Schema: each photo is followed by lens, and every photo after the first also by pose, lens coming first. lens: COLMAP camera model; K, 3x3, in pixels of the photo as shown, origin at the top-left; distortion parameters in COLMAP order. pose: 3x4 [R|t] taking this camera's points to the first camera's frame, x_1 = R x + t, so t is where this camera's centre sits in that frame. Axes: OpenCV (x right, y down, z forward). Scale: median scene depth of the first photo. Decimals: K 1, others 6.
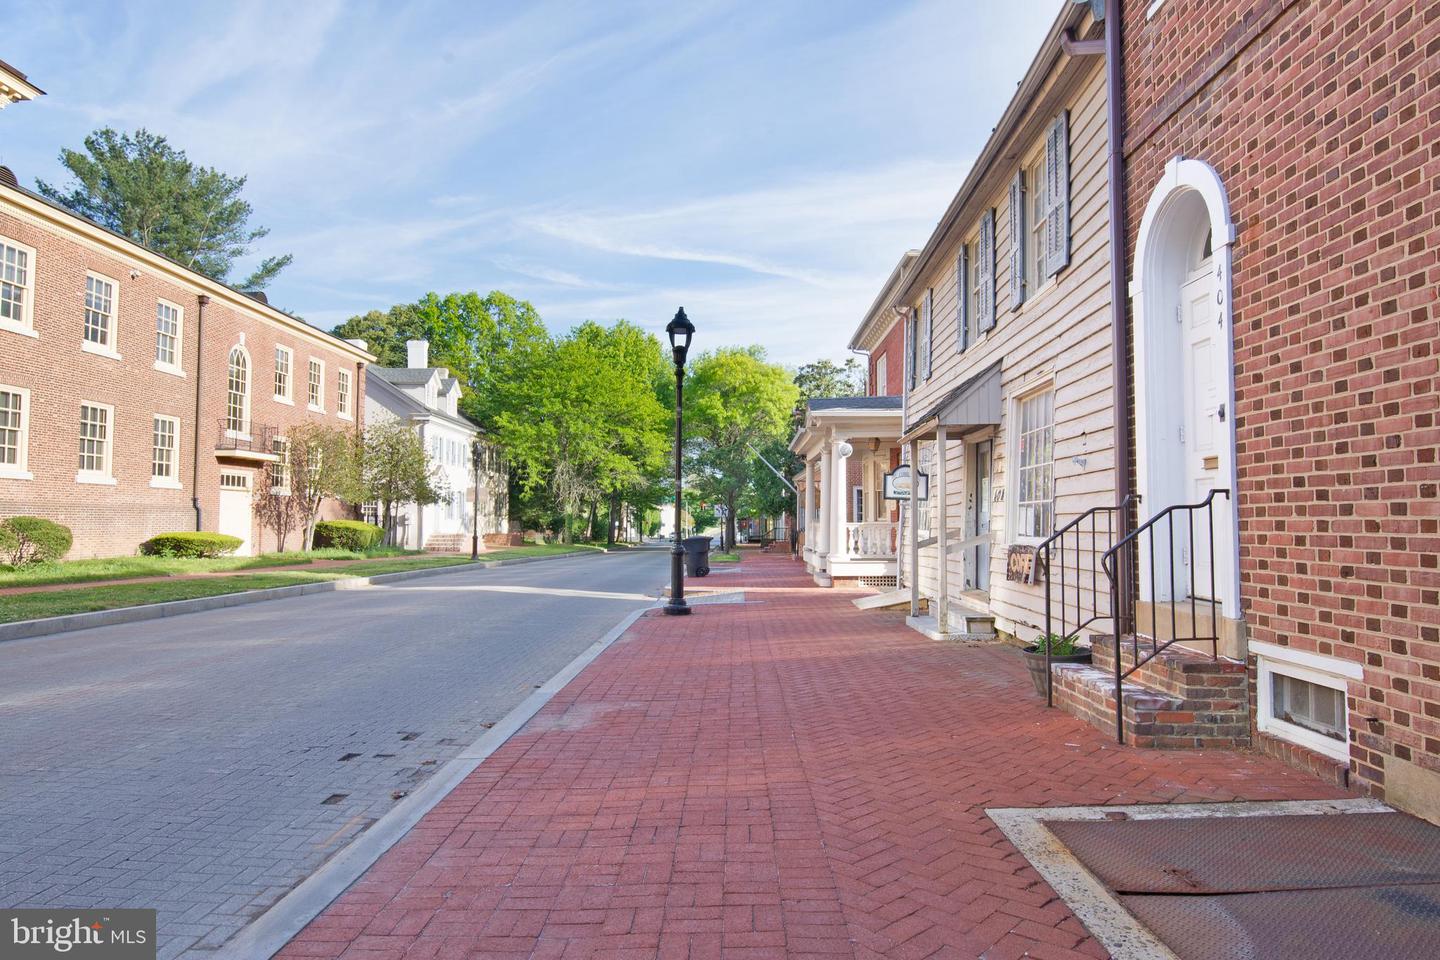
lens RADIAL K [[893.5, 0, 716.6], [0, 893.5, 479.4], [0, 0, 1]] dist [-0.007044, -0.003621]
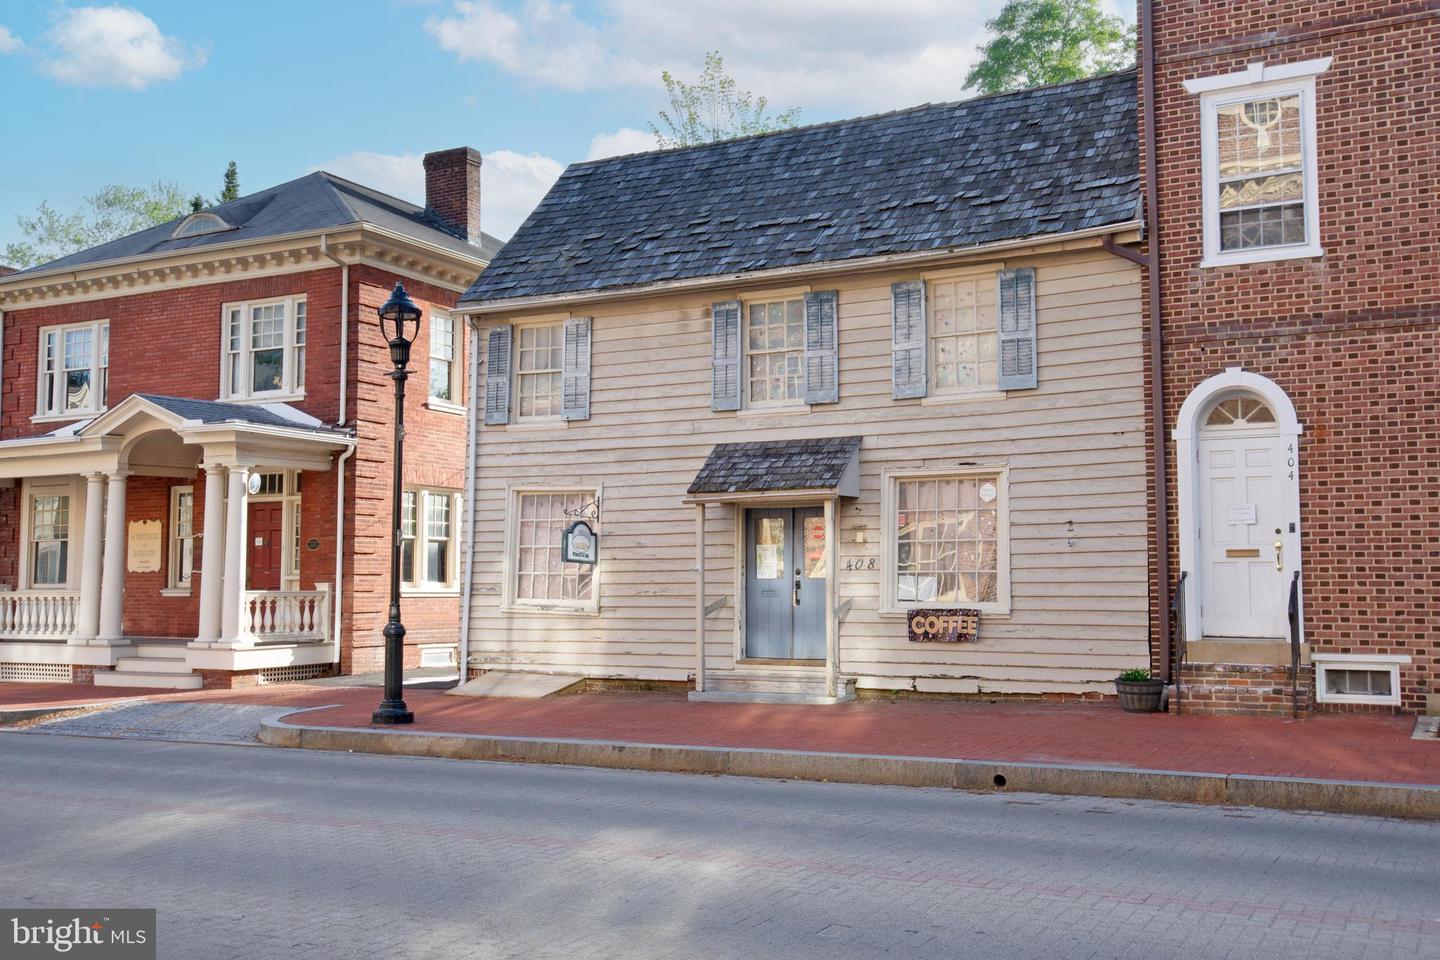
lens RADIAL K [[1399.7, 0, 721.4], [0, 1399.7, 480.1], [0, 0, 1]] dist [0.031402, 0.000000]
pose [[0.443191, 0.066276, 0.893974, -2.821110], [-0.041047, 0.997717, -0.053618, 0.031924], [-0.895487, -0.012932, 0.444899, 0.887780]]
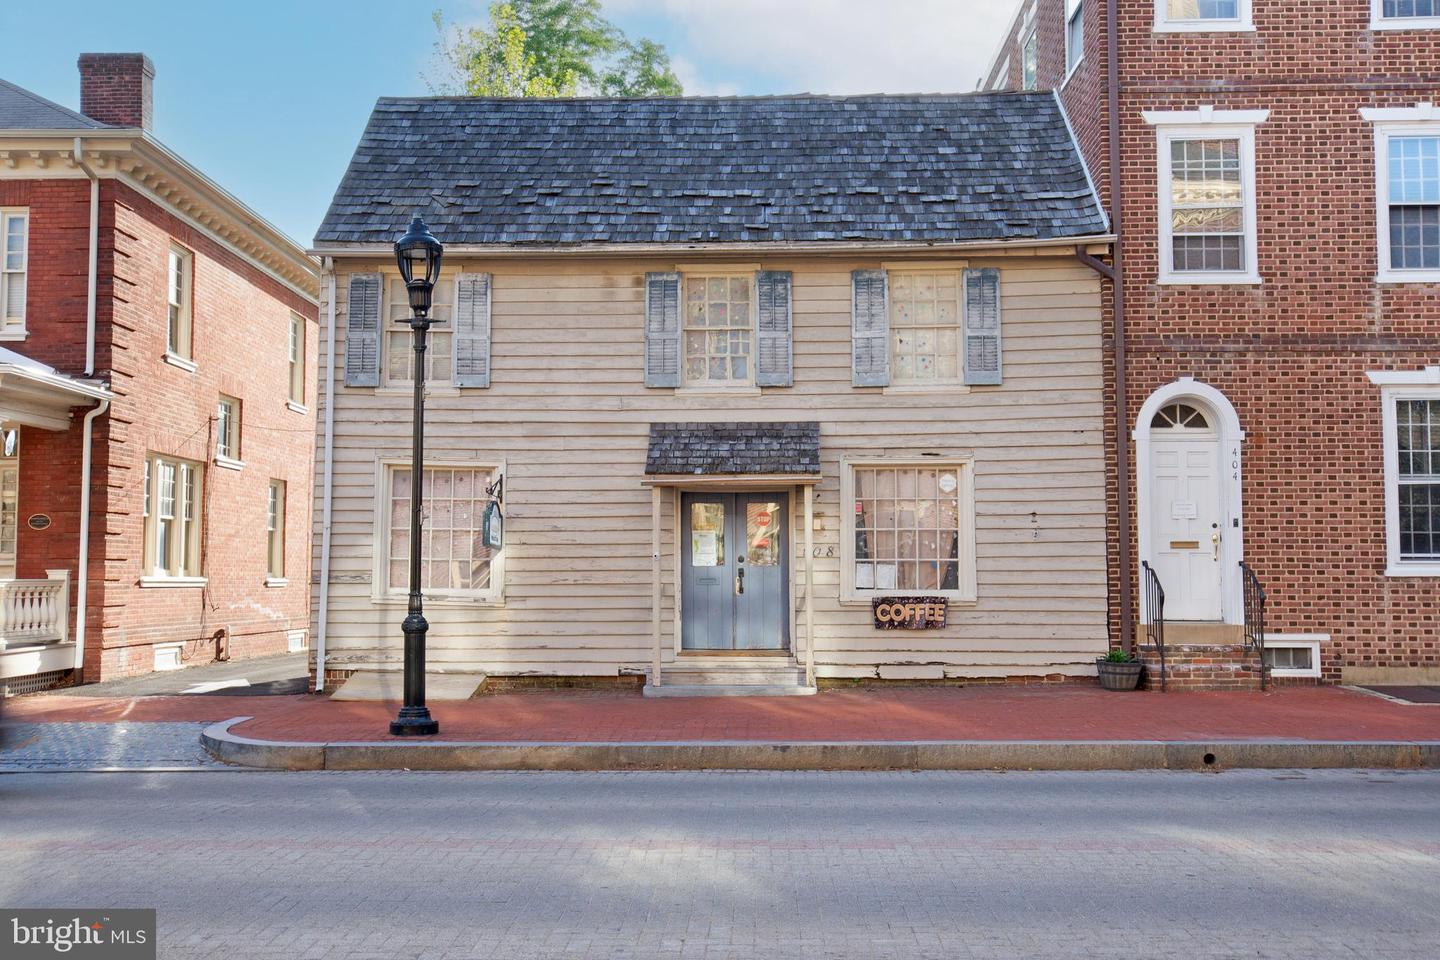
lens RADIAL K [[1399.7, 0, 705.7], [0, 1399.7, 480.6], [0, 0, 1]] dist [0.031402, 0.000000]
pose [[0.007519, 0.067569, 0.997686, -2.991748], [-0.047902, 0.996593, -0.067134, 0.115393], [-0.998824, -0.047286, 0.010730, 2.486017]]
